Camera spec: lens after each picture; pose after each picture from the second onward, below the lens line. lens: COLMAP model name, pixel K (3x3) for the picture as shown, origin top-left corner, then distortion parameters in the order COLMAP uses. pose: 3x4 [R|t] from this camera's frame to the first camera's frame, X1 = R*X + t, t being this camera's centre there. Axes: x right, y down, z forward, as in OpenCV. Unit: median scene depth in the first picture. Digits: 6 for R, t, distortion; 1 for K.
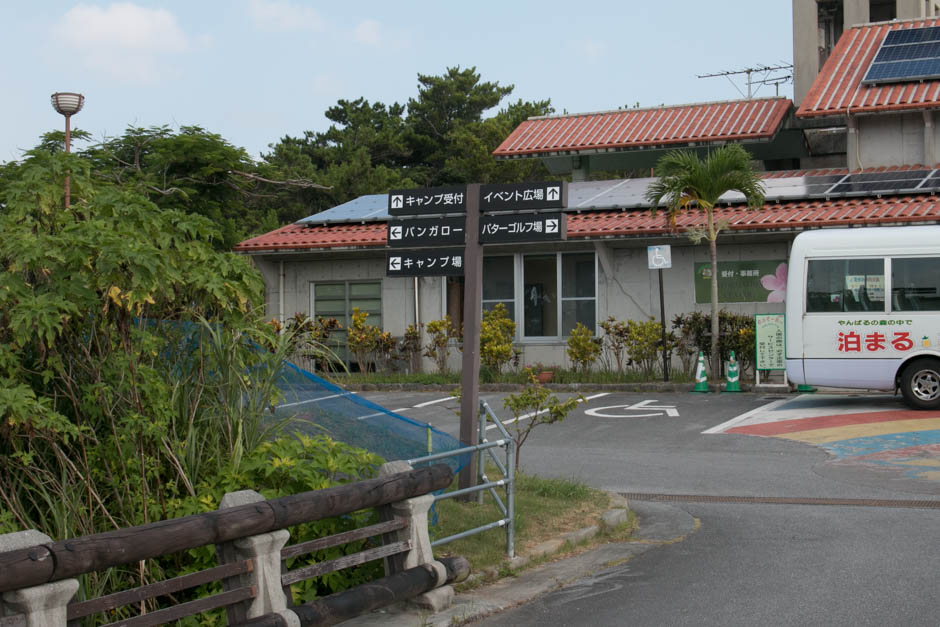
lens RADIAL K [[1576.1, 0, 470.1], [0, 1576.1, 312.9], [0, 0, 1]] dist [-0.021866, 0.000000]
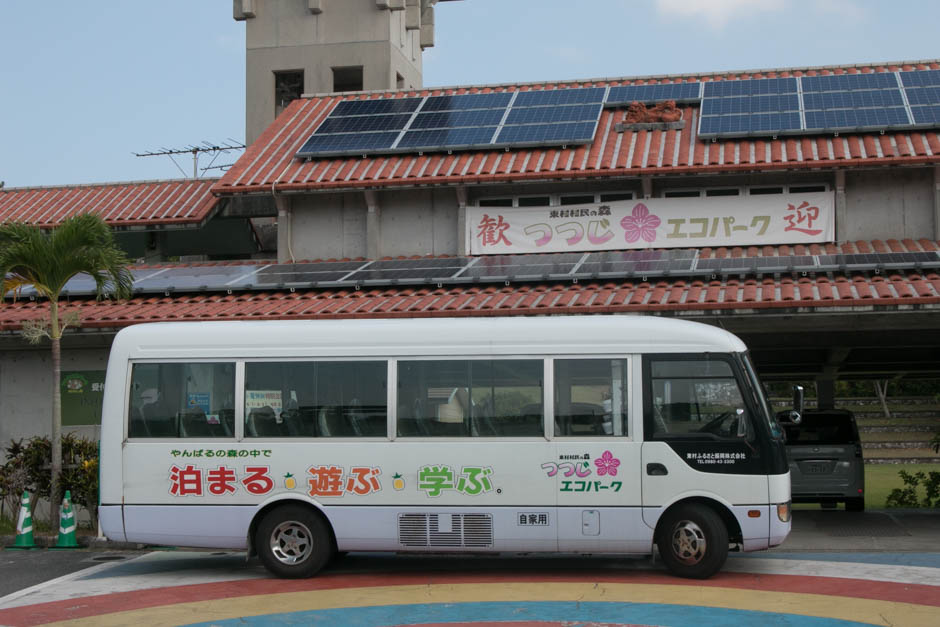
lens RADIAL K [[1576.1, 0, 467.5], [0, 1576.1, 310.7], [0, 0, 1]] dist [-0.021866, 0.000000]
pose [[0.963158, 0.029503, 0.267313, 0.147126], [-0.007751, 0.996597, -0.082065, -0.000346], [-0.268824, 0.076969, 0.960109, 0.246854]]
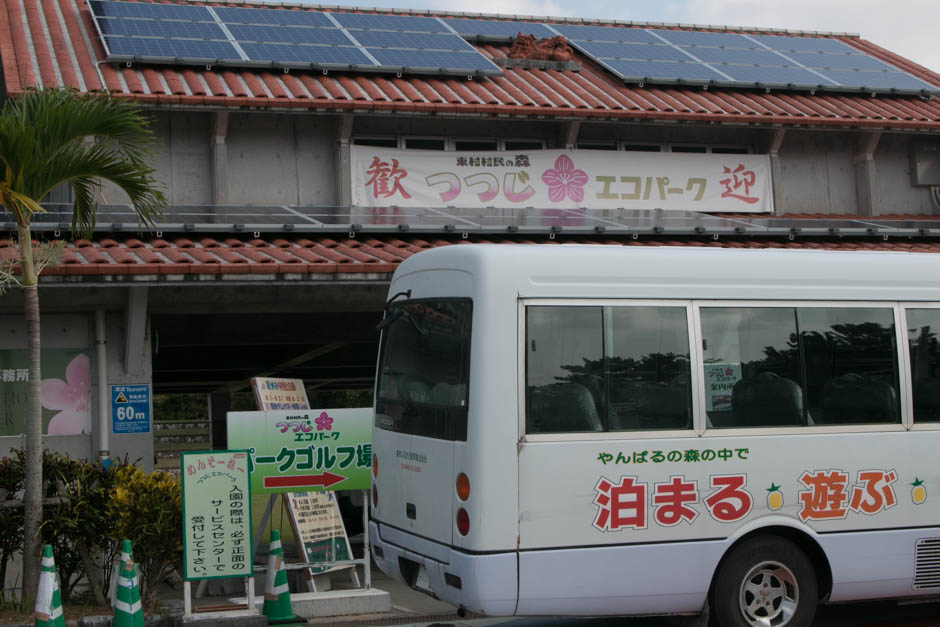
lens RADIAL K [[1576.1, 0, 475.7], [0, 1576.1, 313.1], [0, 0, 1]] dist [-0.021866, 0.000000]
pose [[0.706881, 0.051281, 0.705471, -0.070560], [0.023444, 0.995122, -0.095827, 0.006181], [-0.706943, 0.084278, 0.702231, 0.624324]]
